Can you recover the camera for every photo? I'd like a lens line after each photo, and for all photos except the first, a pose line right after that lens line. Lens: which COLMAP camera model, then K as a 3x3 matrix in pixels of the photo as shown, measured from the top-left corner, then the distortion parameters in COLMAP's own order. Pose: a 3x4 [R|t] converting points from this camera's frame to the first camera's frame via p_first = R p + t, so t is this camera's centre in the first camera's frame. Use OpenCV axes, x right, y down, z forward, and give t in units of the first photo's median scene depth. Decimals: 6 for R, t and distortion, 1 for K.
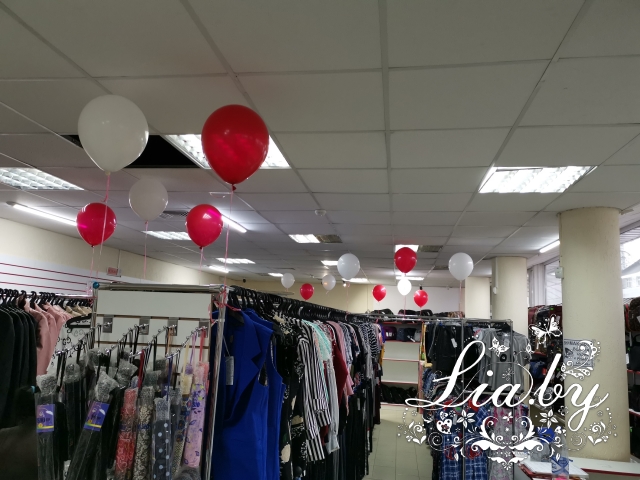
lens RADIAL K [[505.2, 0, 318.8], [0, 505.2, 239.6], [0, 0, 1]] dist [0.028354, -0.020267]
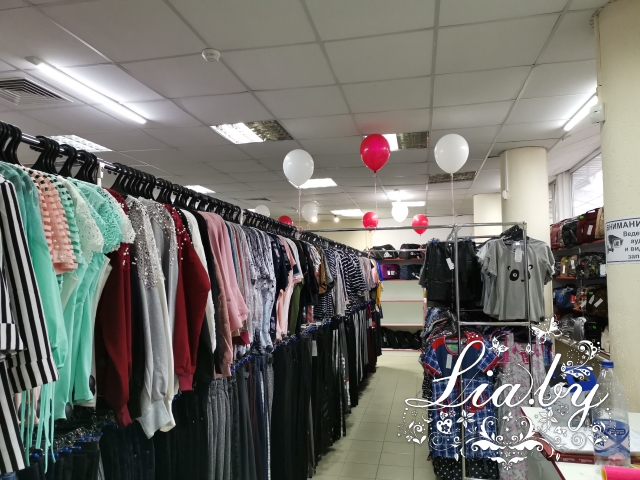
lens RADIAL K [[505.2, 0, 320.4], [0, 505.2, 242.4], [0, 0, 1]] dist [0.028354, -0.020267]
pose [[0.997339, -0.060319, -0.040957, 0.074126], [0.063821, 0.993858, 0.090402, 0.063506], [0.035253, -0.092776, 0.995063, 0.170980]]
